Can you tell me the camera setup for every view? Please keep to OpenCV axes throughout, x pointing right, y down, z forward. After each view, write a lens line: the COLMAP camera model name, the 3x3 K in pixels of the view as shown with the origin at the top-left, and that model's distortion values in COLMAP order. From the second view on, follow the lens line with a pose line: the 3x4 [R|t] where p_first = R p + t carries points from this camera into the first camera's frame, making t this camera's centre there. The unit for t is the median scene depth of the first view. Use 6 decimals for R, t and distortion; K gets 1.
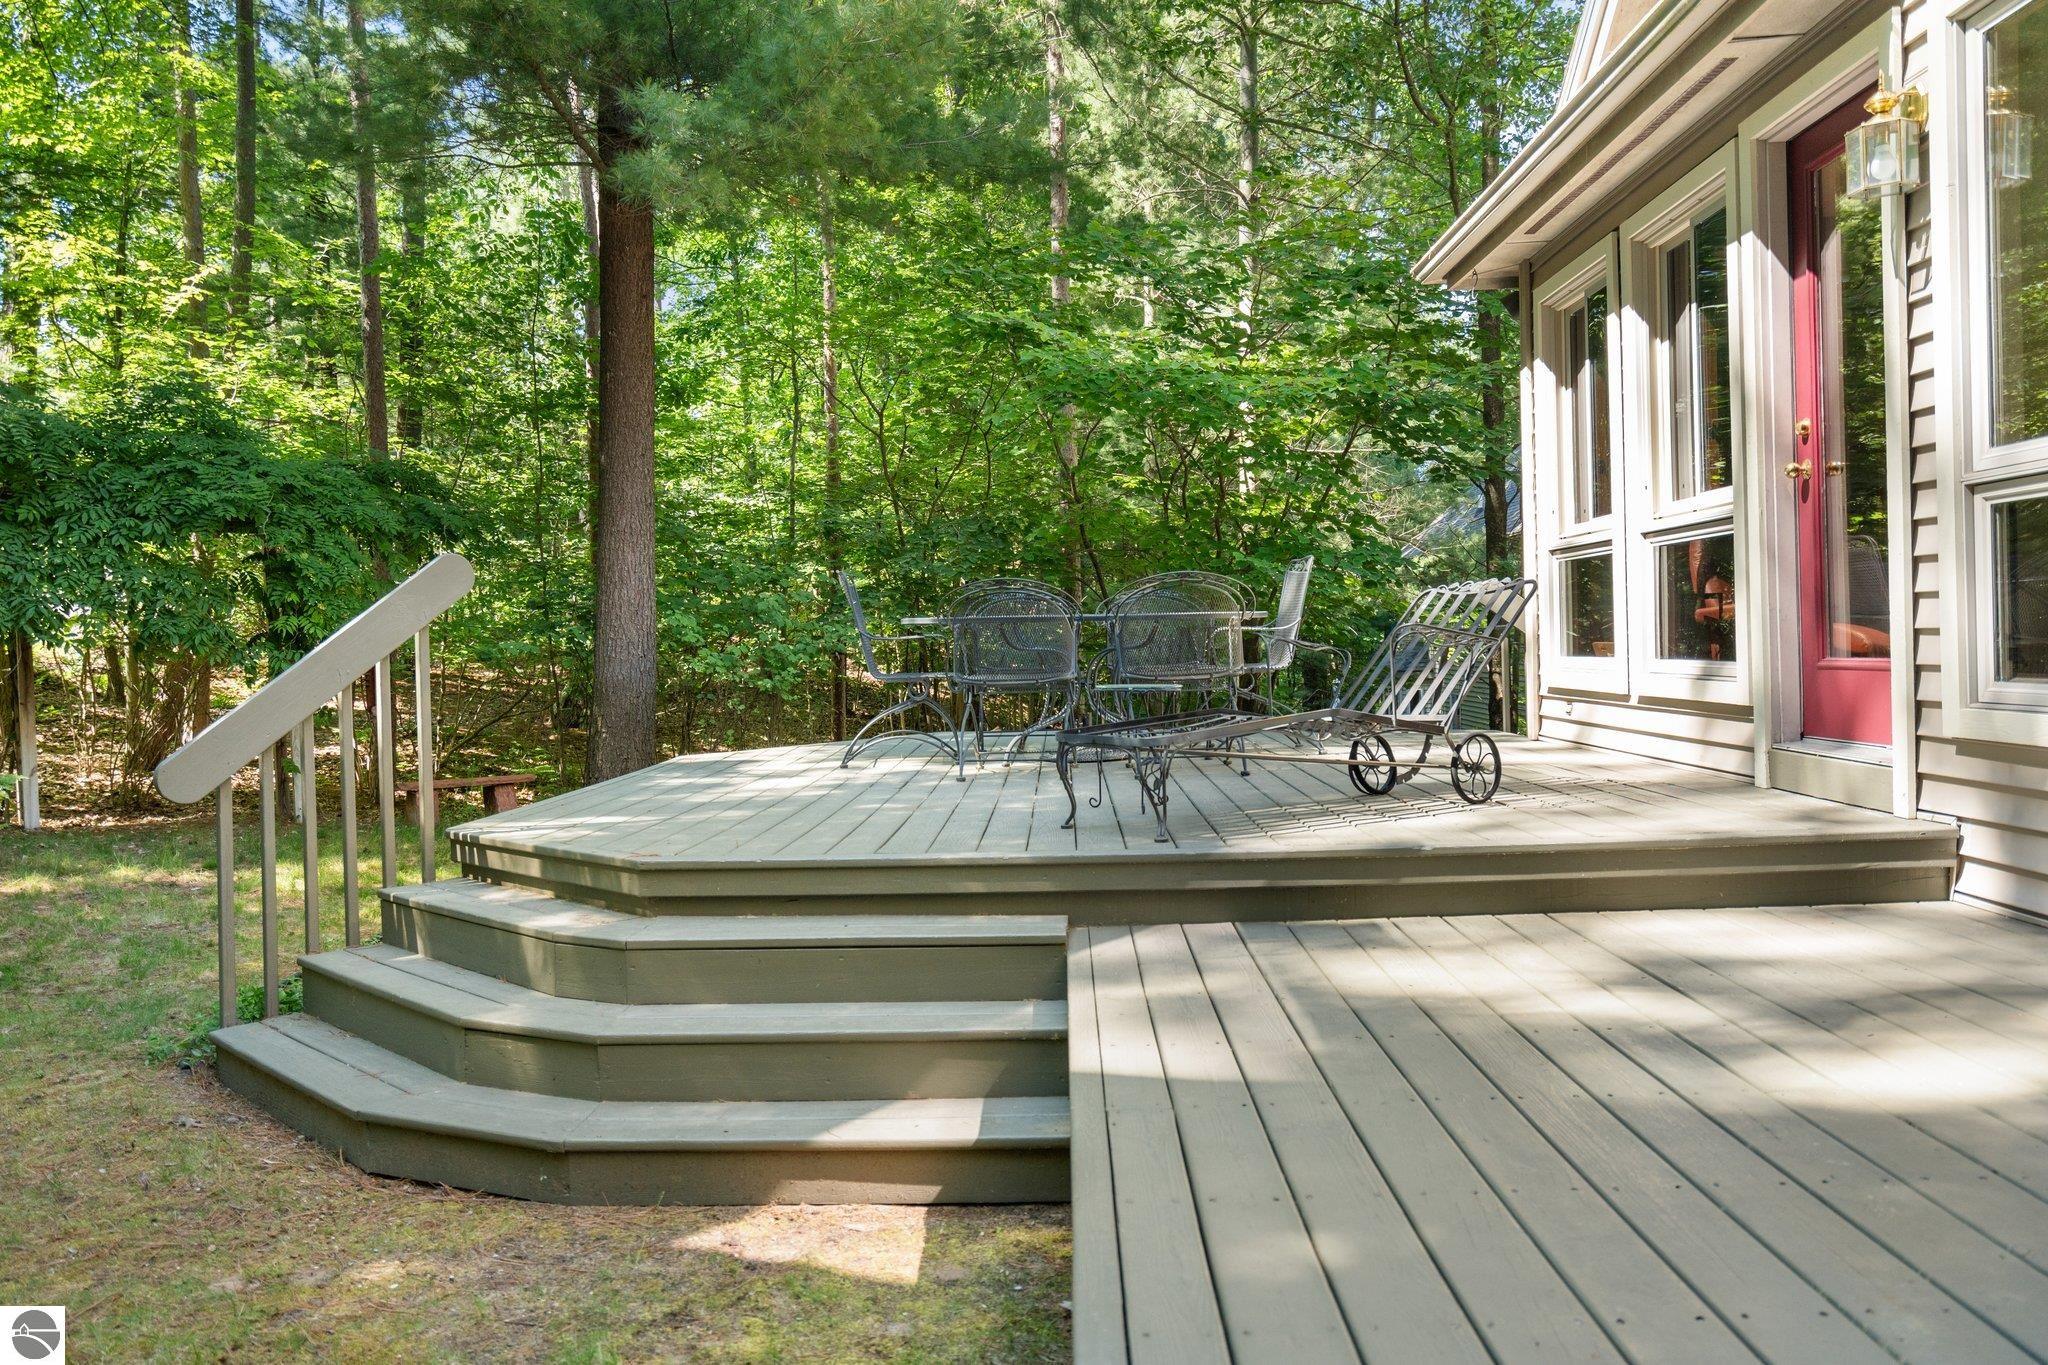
lens RADIAL K [[1473.9, 0, 1024.0], [0, 1473.9, 682.5], [0, 0, 1]] dist [-0.039700, 0.060019]
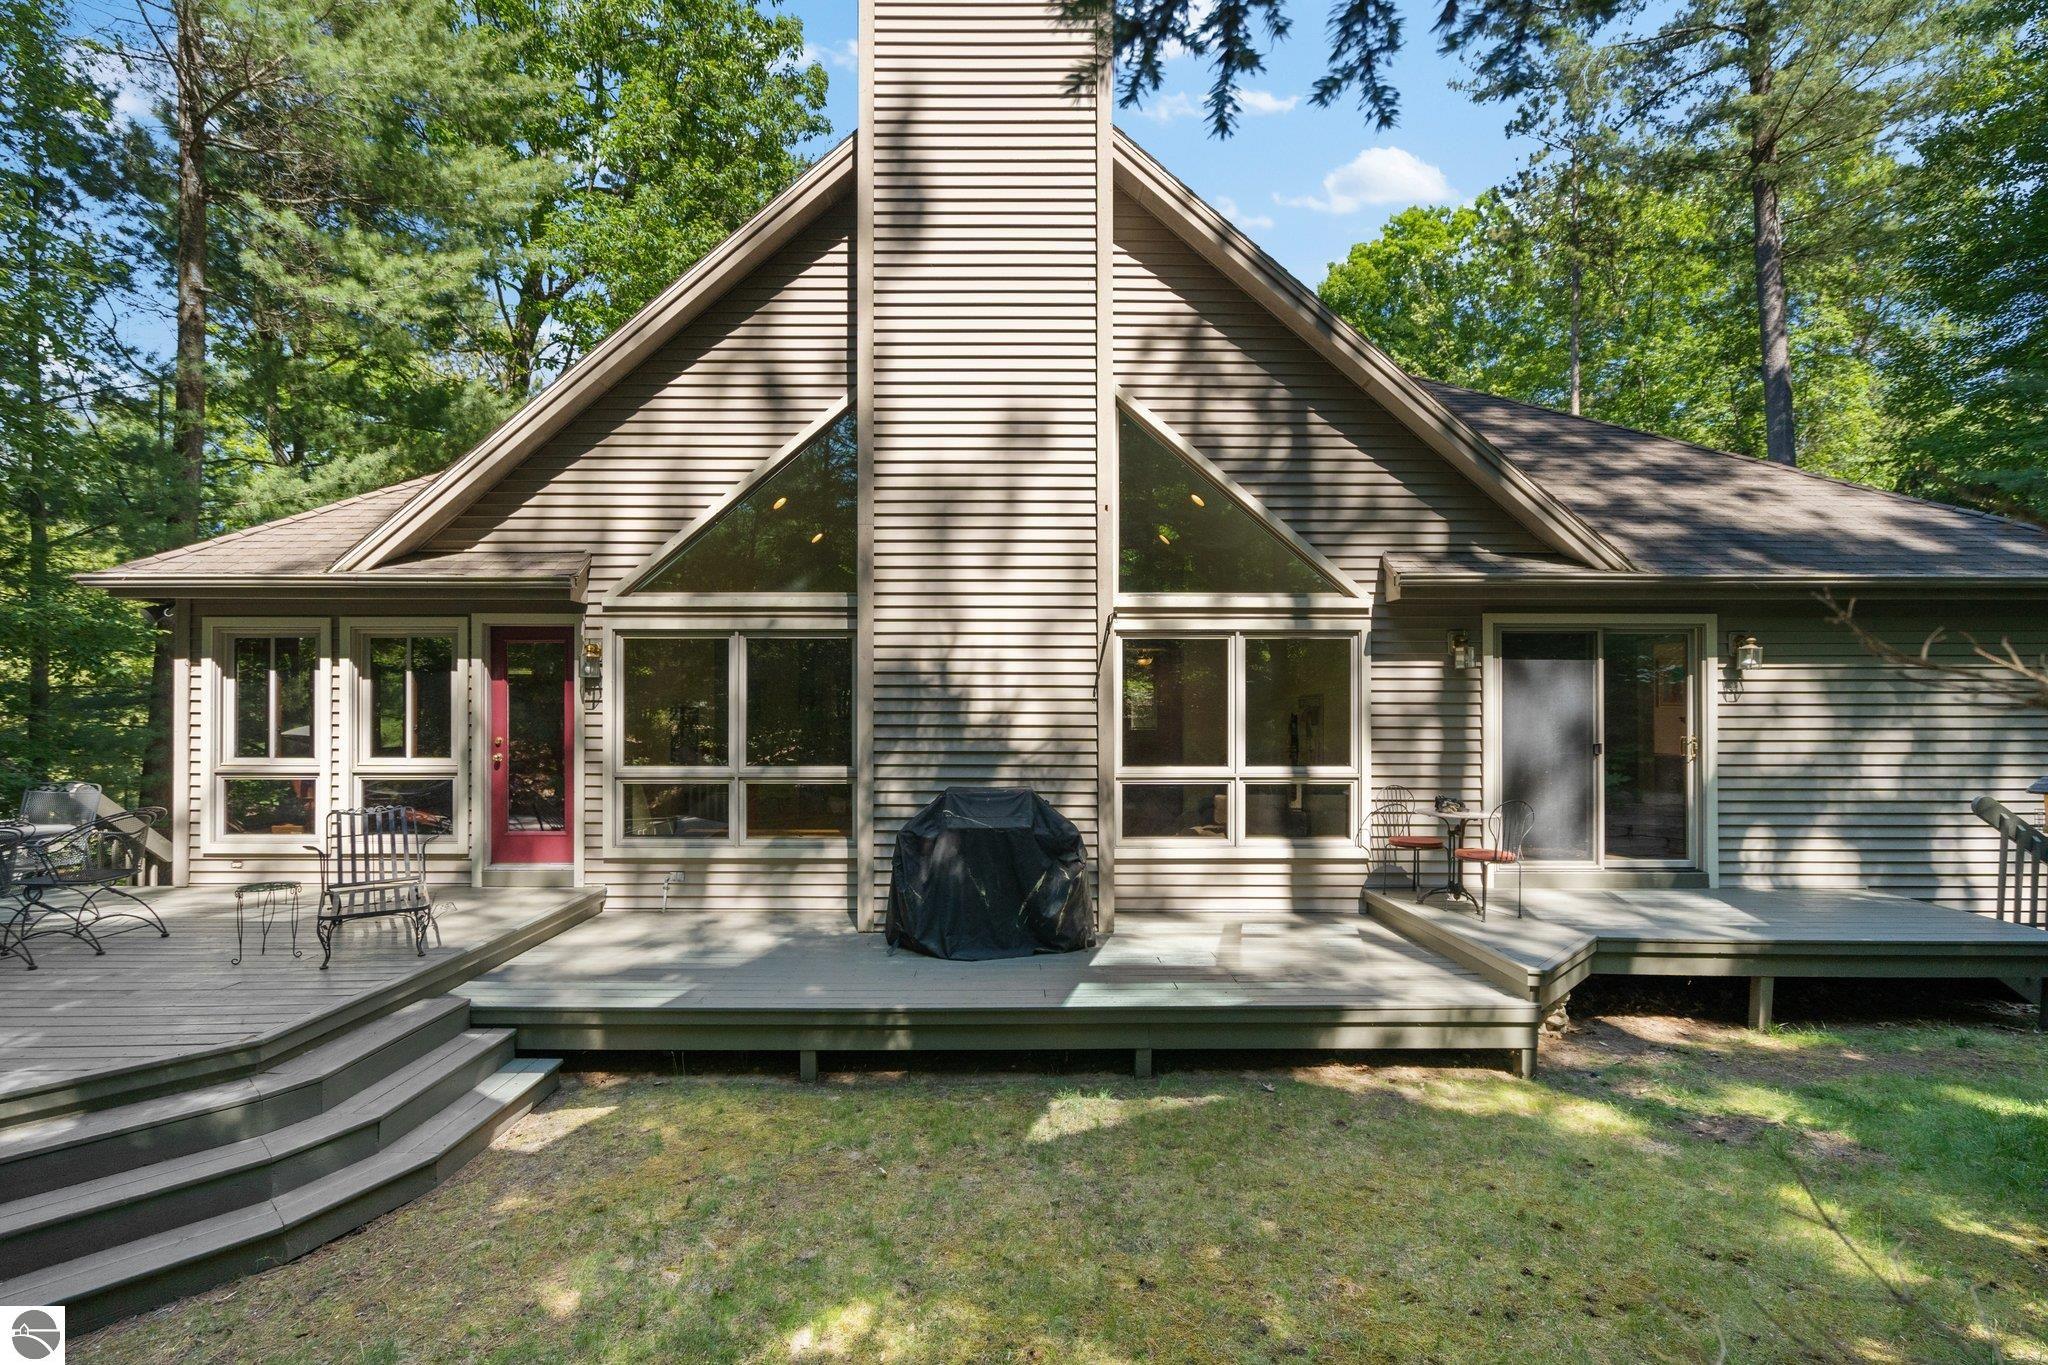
lens RADIAL K [[952.9, 0, 1014.9], [0, 952.9, 711.1], [0, 0, 1]] dist [-0.000244, 0.000048]
pose [[-0.038440, 0.024188, 0.998968, -1.351593], [0.022452, 0.999476, -0.023336, -0.197017], [-0.999009, 0.021532, -0.038962, 0.208323]]
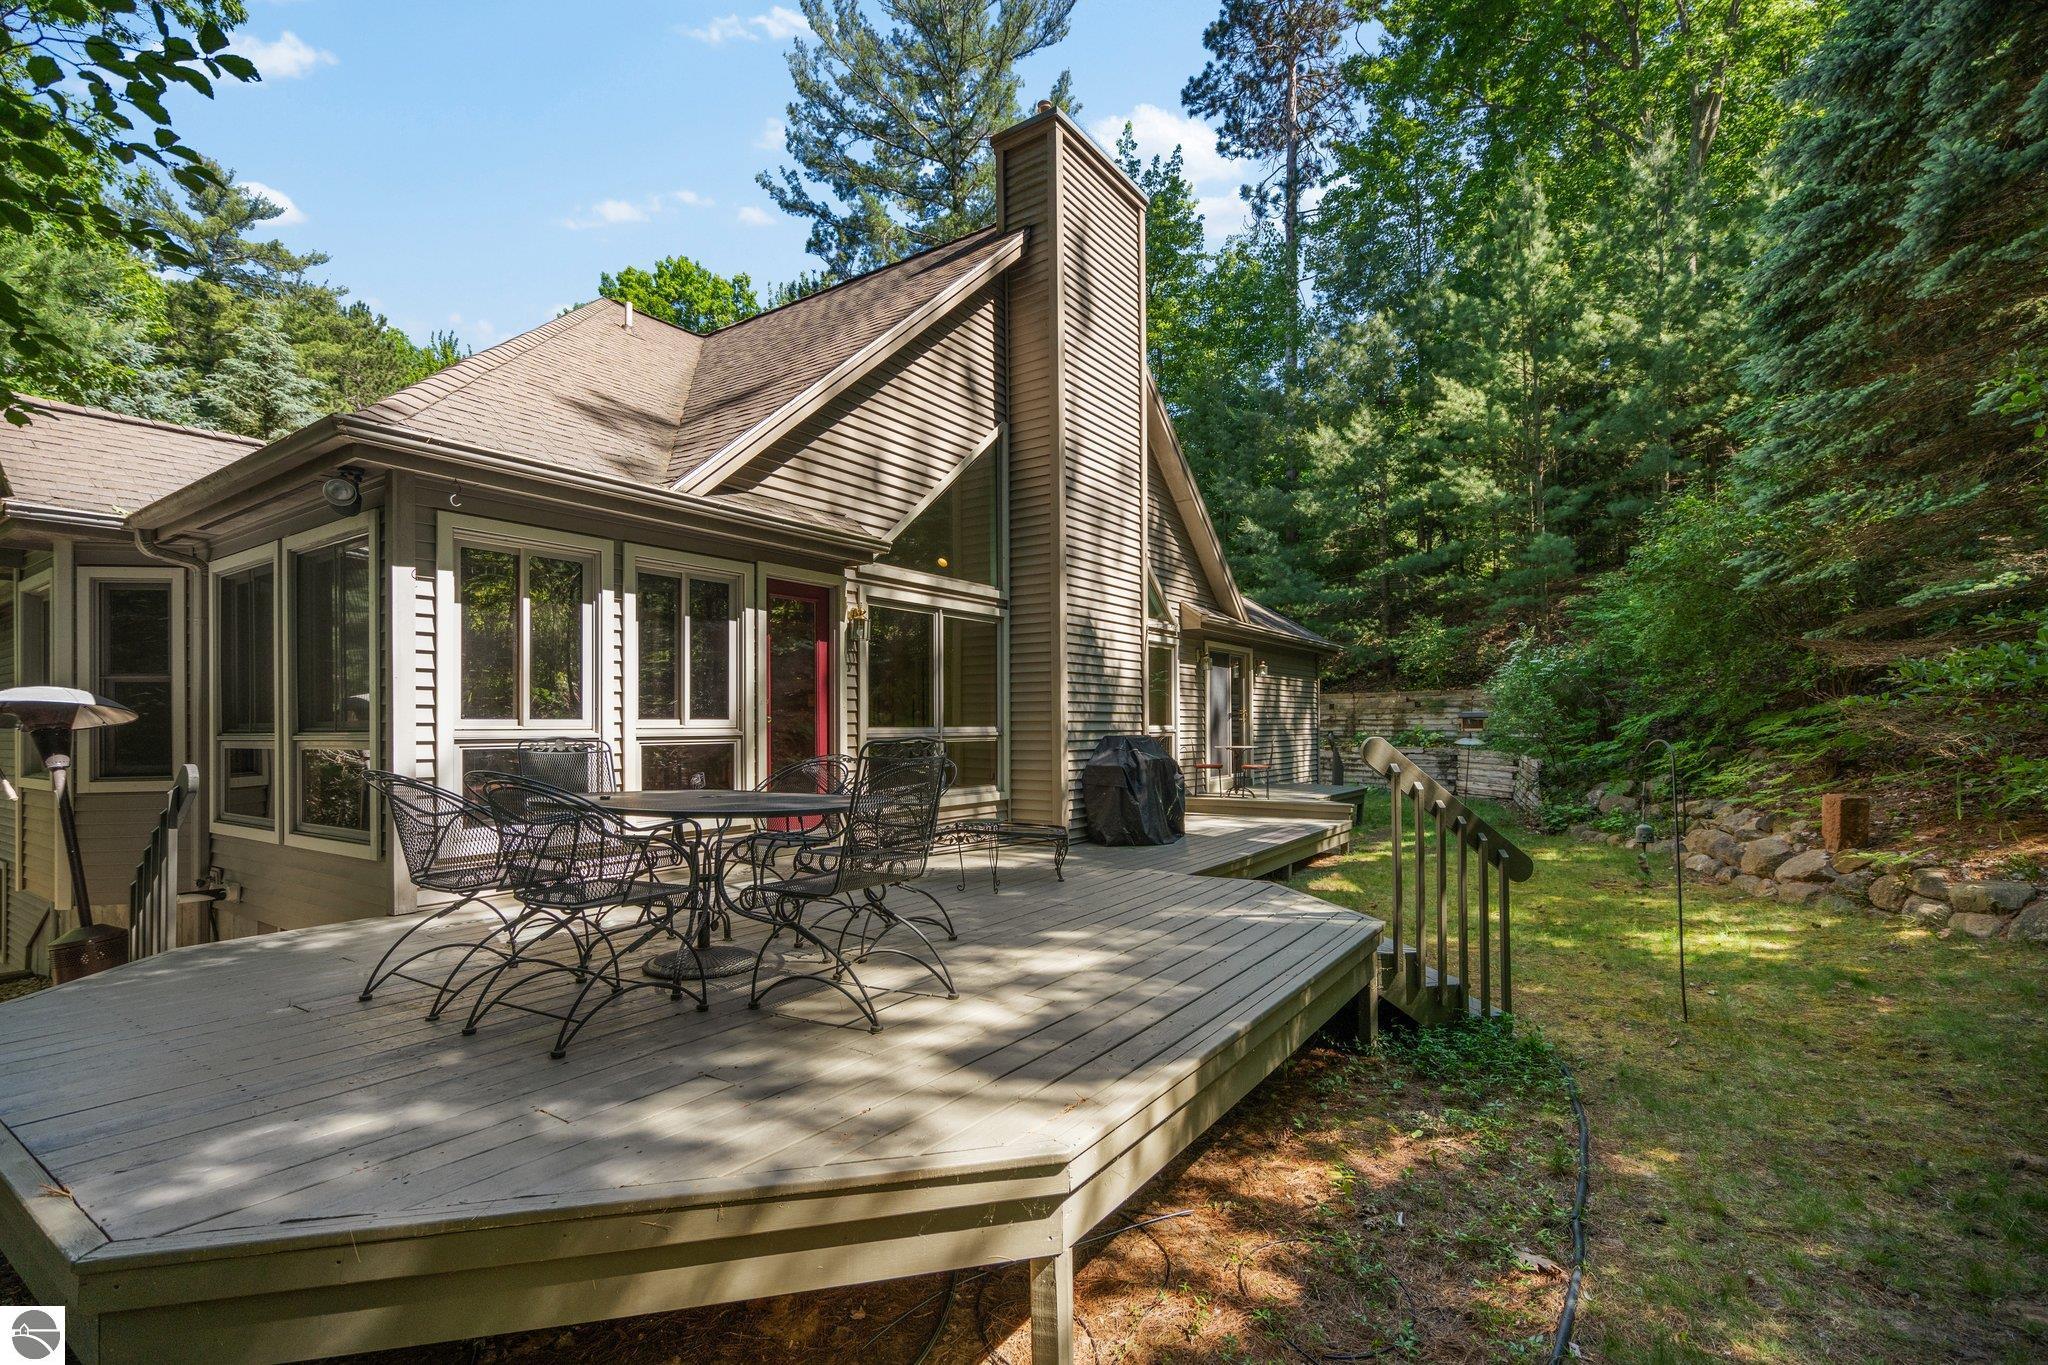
lens RADIAL K [[940.1, 0, 1023.8], [0, 940.1, 727.9], [0, 0, 1]] dist [0.002017, 0.000407]
pose [[-0.846423, 0.030350, 0.531645, -0.726292], [0.039972, 0.999179, 0.006599, -0.147721], [-0.531009, 0.026836, -0.846941, 2.415873]]
